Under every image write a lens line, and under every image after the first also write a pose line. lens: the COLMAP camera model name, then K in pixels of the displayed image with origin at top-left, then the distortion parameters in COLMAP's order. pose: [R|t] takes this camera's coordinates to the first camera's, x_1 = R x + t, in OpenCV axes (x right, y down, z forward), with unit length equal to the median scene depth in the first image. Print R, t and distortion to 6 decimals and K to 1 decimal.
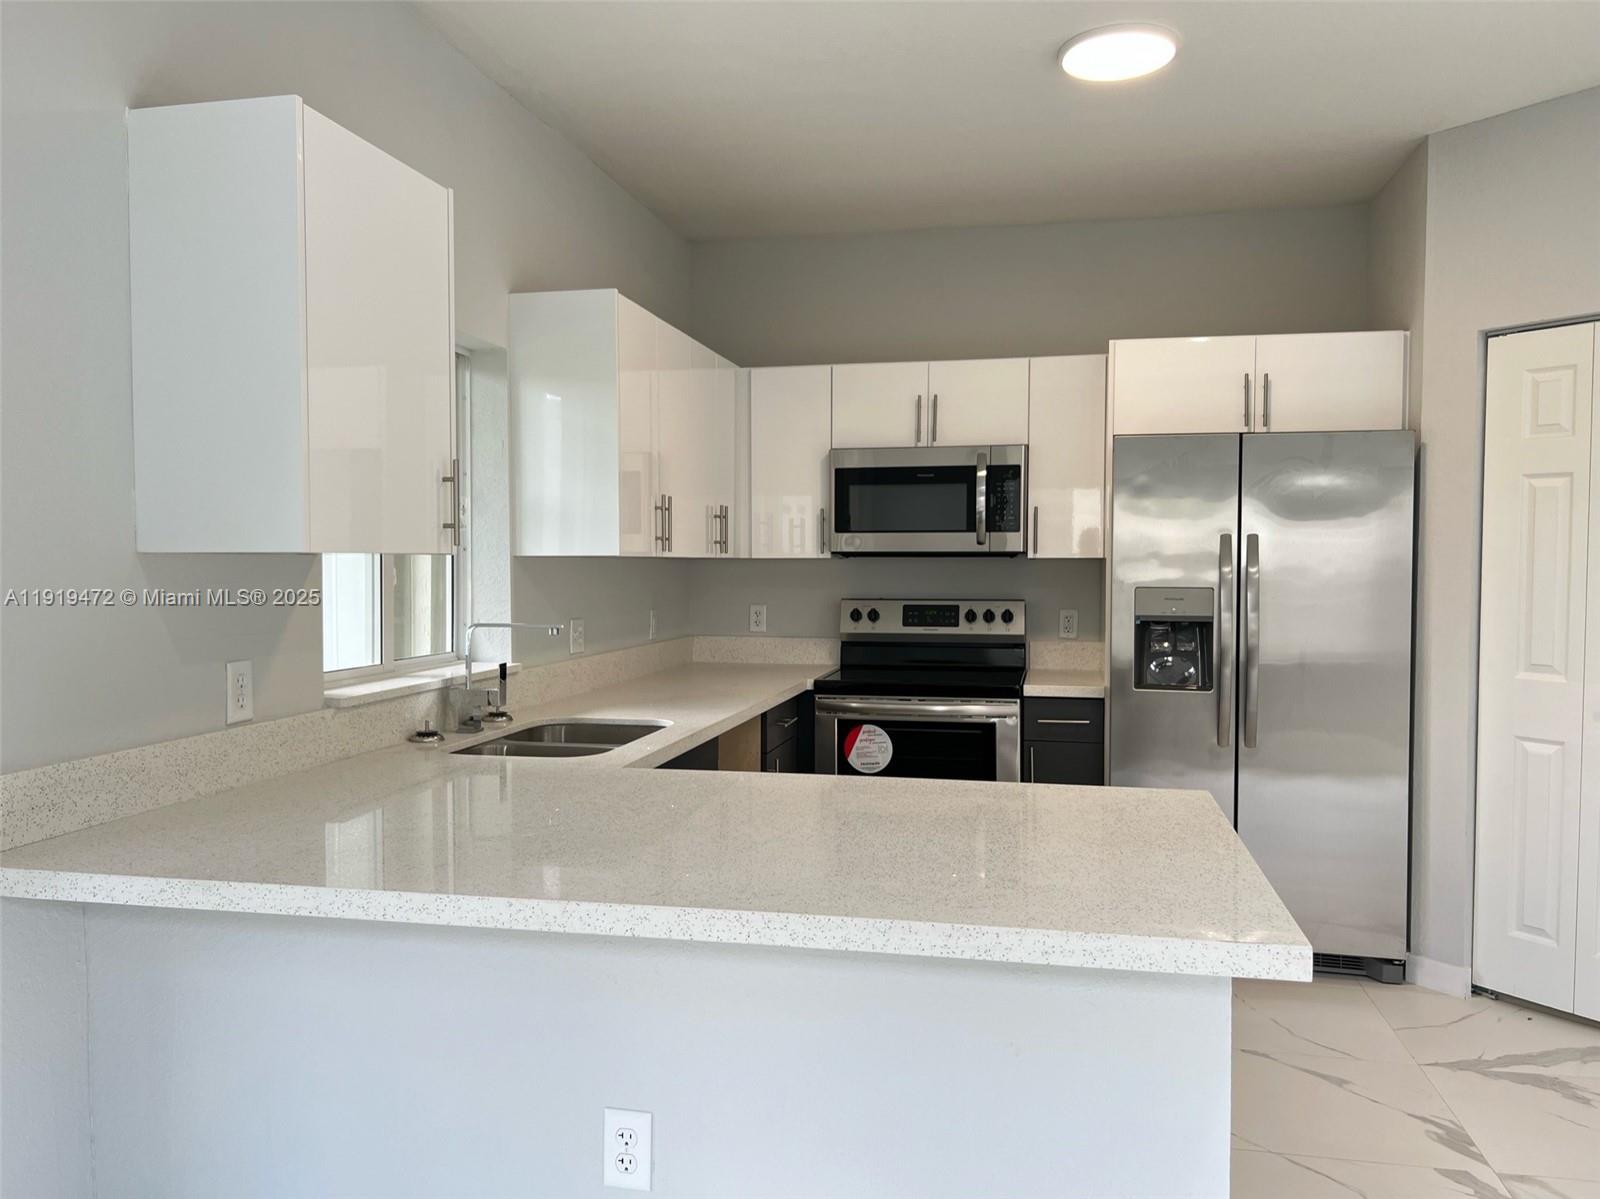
lens RADIAL K [[1196.9, 0, 800.4], [0, 1196.9, 602.3], [0, 0, 1]] dist [0.019790, -0.023471]
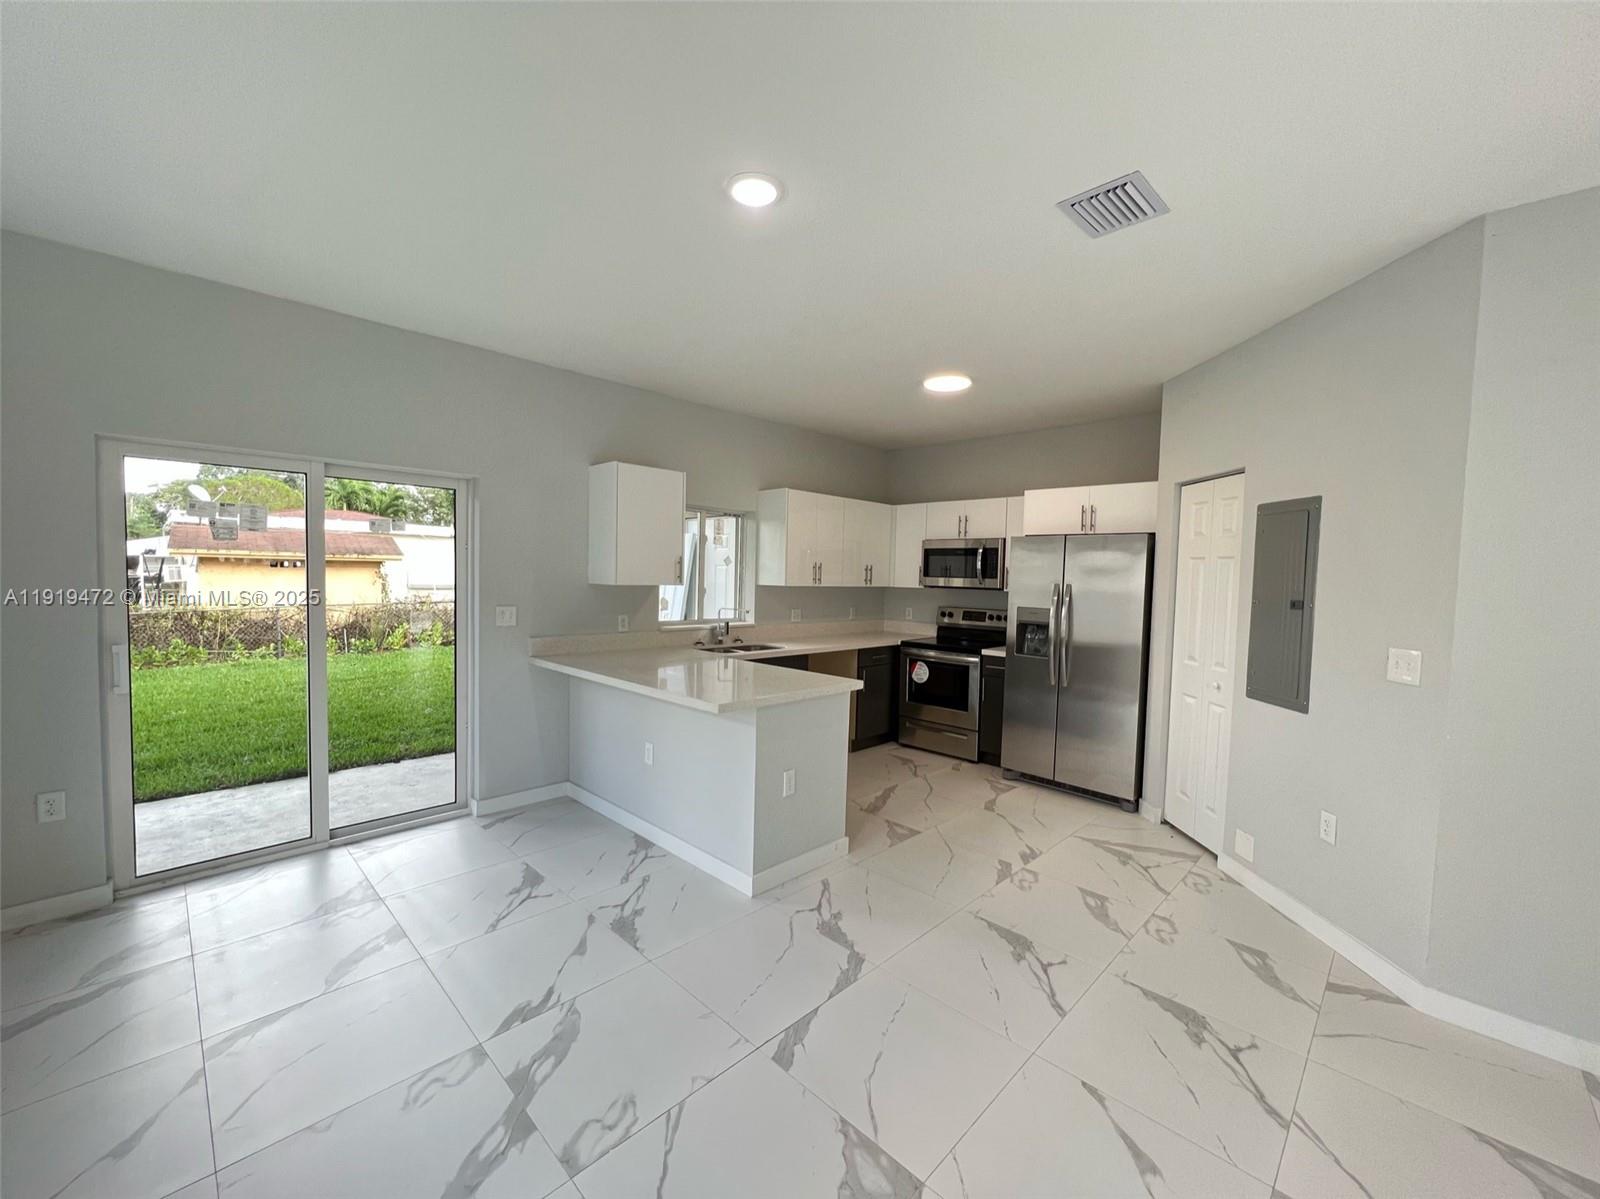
lens RADIAL K [[640.9, 0, 798.2], [0, 640.9, 600.1], [0, 0, 1]] dist [-0.019868, -0.000159]
pose [[0.844401, 0.040398, -0.534186, 0.528520], [-0.041509, 0.999089, 0.009942, -0.018496], [0.534101, 0.013779, 0.845309, -0.166685]]
